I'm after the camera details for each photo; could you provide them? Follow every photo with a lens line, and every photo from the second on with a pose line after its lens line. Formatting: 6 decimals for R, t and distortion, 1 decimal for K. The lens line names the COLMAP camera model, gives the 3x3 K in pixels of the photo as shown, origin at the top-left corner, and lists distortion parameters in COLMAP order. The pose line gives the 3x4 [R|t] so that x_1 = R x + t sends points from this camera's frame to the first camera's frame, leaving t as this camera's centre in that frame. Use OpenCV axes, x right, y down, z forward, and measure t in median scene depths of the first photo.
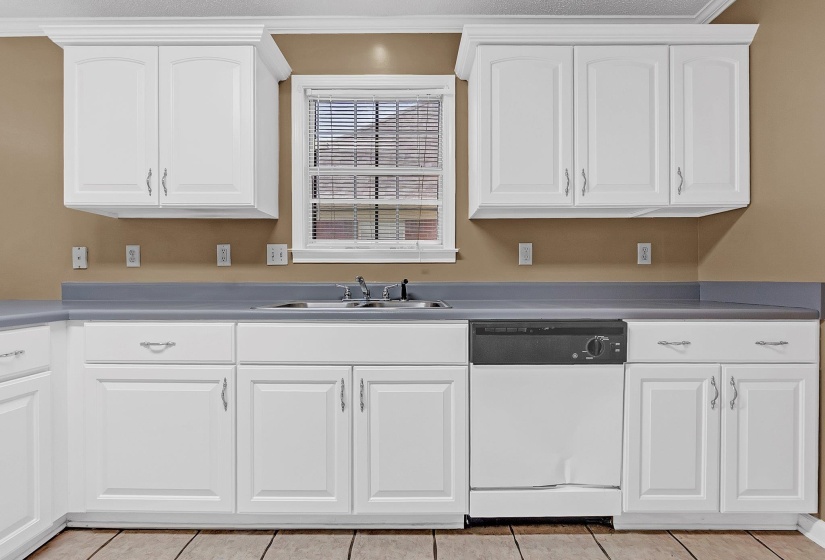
lens RADIAL K [[376.6, 0, 395.6], [0, 376.6, 281.9], [0, 0, 1]] dist [-0.002838, -0.000389]
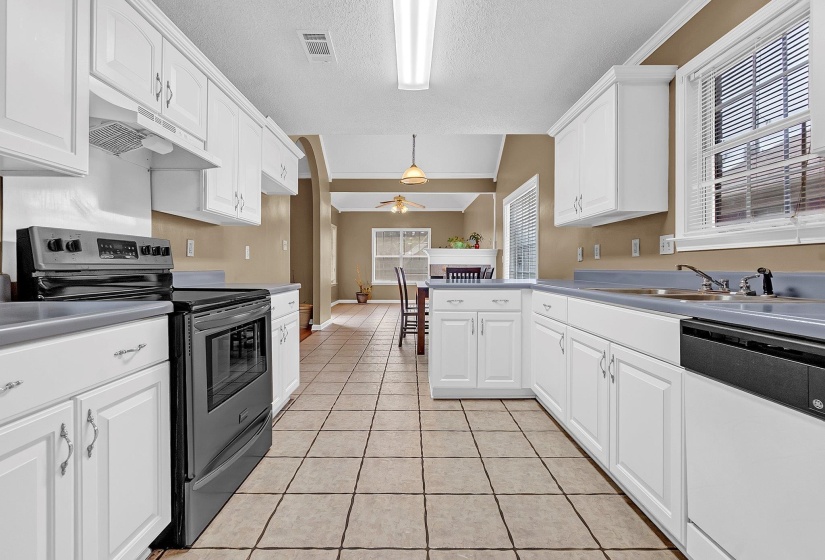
lens RADIAL K [[359.4, 0, 412.8], [0, 359.4, 268.0], [0, 0, 1]] dist [-0.000744, -0.000075]
pose [[0.008387, 0.003475, -0.999959, 0.712455], [-0.009962, 0.999945, 0.003391, -0.002745], [0.999915, 0.009933, 0.008421, 0.271669]]
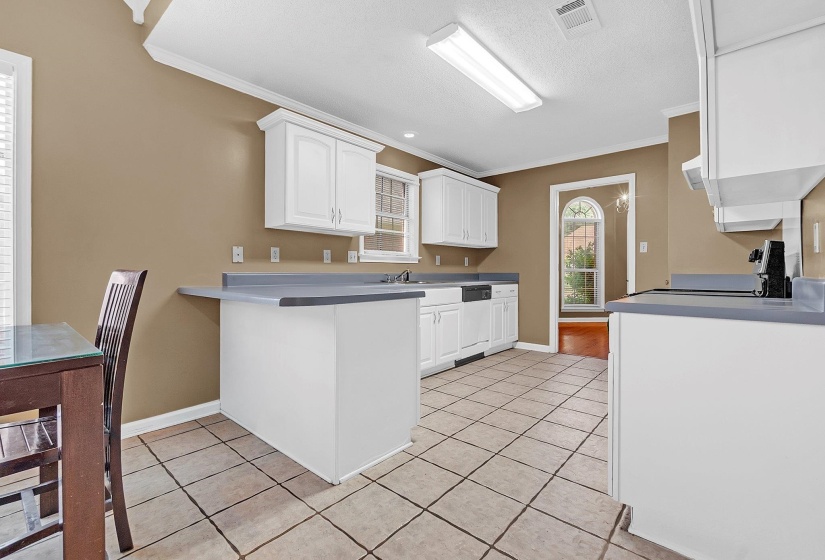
lens RADIAL K [[369.5, 0, 409.6], [0, 369.5, 270.4], [0, 0, 1]] dist [-0.002766, -0.000577]
pose [[0.653589, 0.005070, 0.756833, -1.461970], [0.001002, 0.999971, -0.007564, 0.003135], [-0.756849, 0.005702, 0.653565, -0.332589]]
